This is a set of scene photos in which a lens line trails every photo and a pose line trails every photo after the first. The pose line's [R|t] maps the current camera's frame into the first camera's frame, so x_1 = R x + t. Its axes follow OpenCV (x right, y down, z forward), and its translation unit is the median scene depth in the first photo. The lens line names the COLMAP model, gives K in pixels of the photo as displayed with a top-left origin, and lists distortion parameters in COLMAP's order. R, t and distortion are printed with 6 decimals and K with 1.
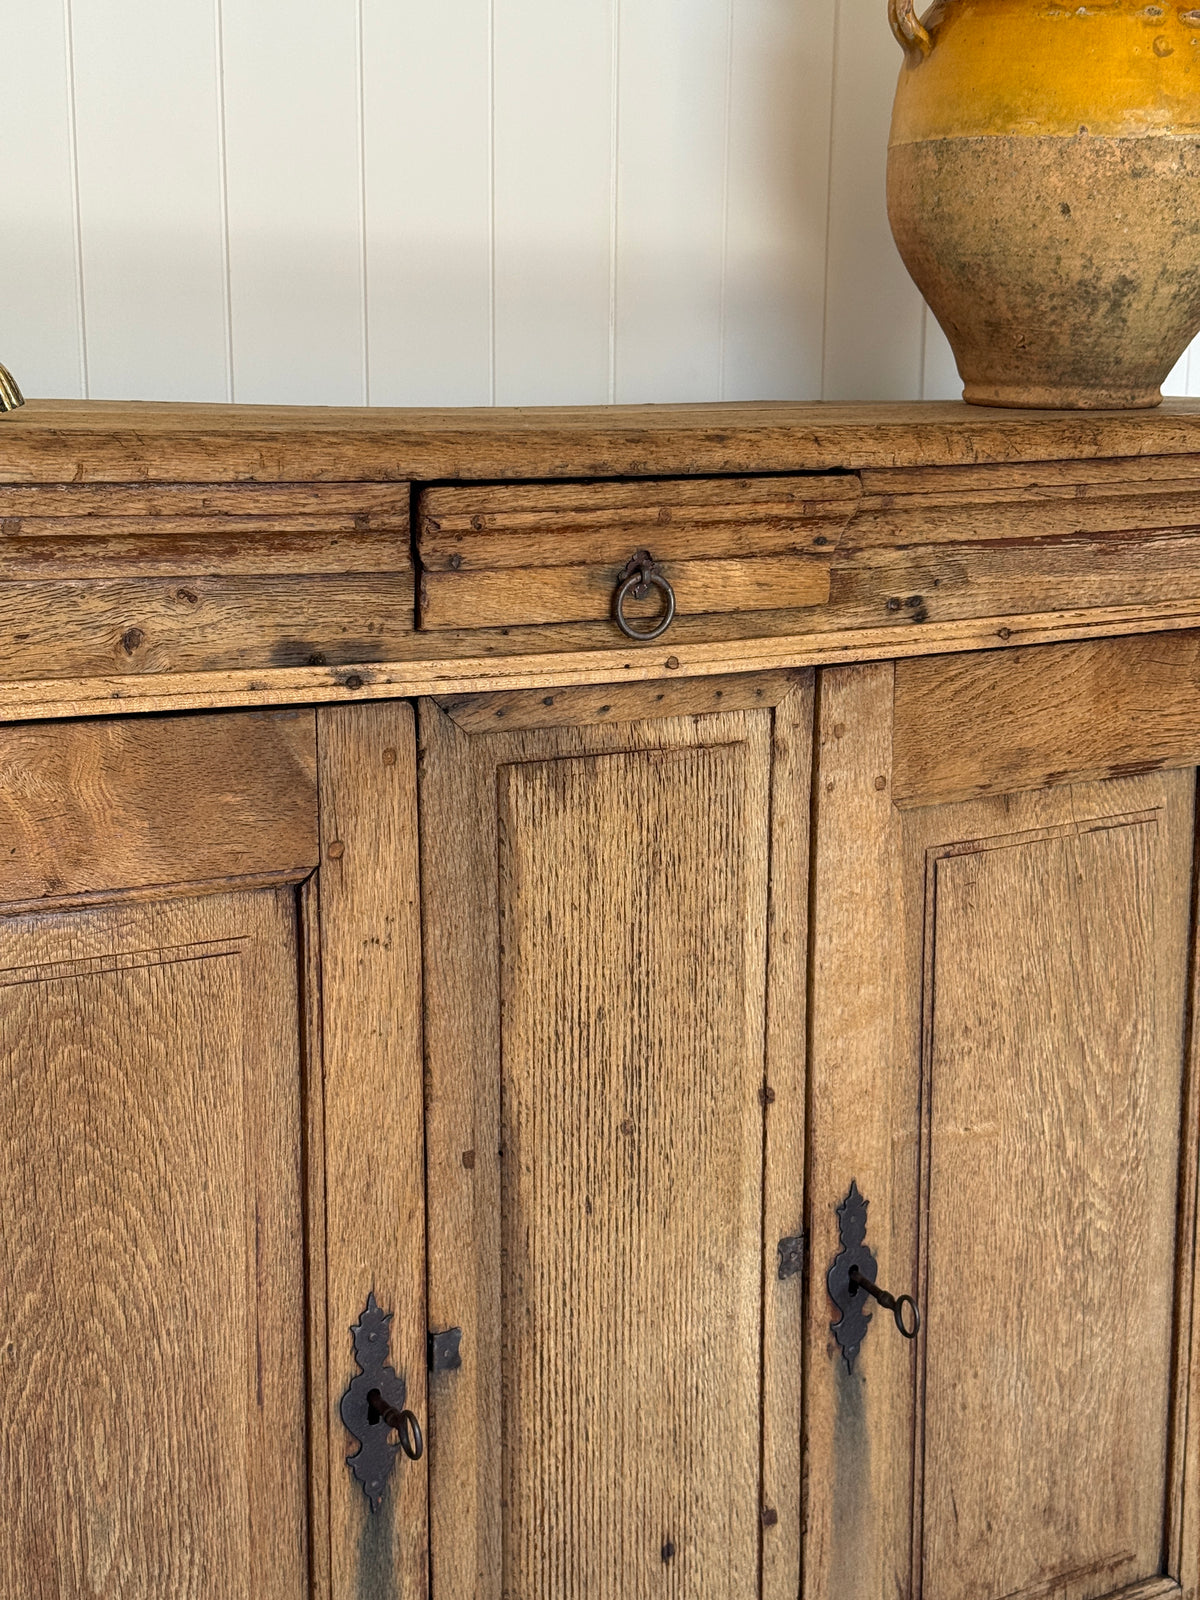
lens RADIAL K [[2222.3, 0, 600.0], [0, 2222.3, 800.0], [0, 0, 1]] dist [0.194564, -0.426190]
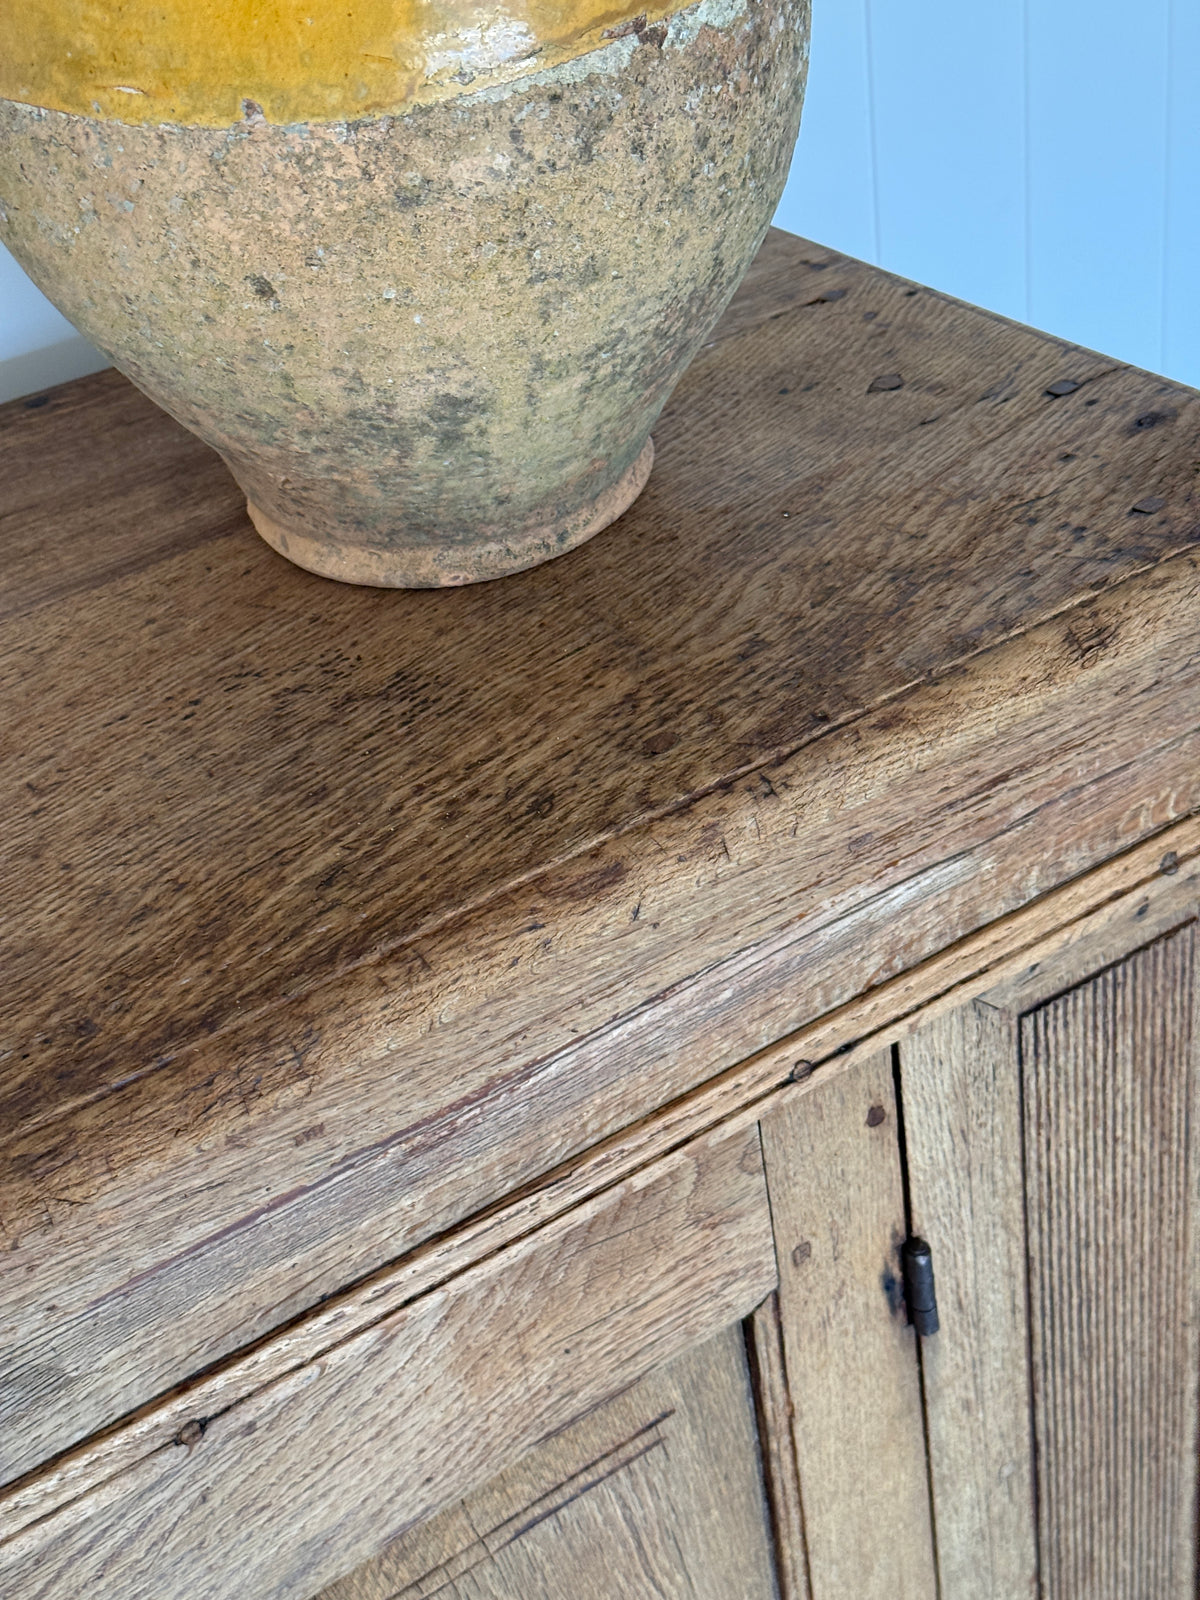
lens RADIAL K [[2265.6, 0, 572.8], [0, 2265.6, 802.9], [0, 0, 1]] dist [0.174674, -0.432748]
pose [[0.991717, -0.116863, -0.053302, 0.317127], [0.128429, 0.908702, 0.397197, -0.388424], [0.002018, -0.400753, 0.916184, 0.672733]]
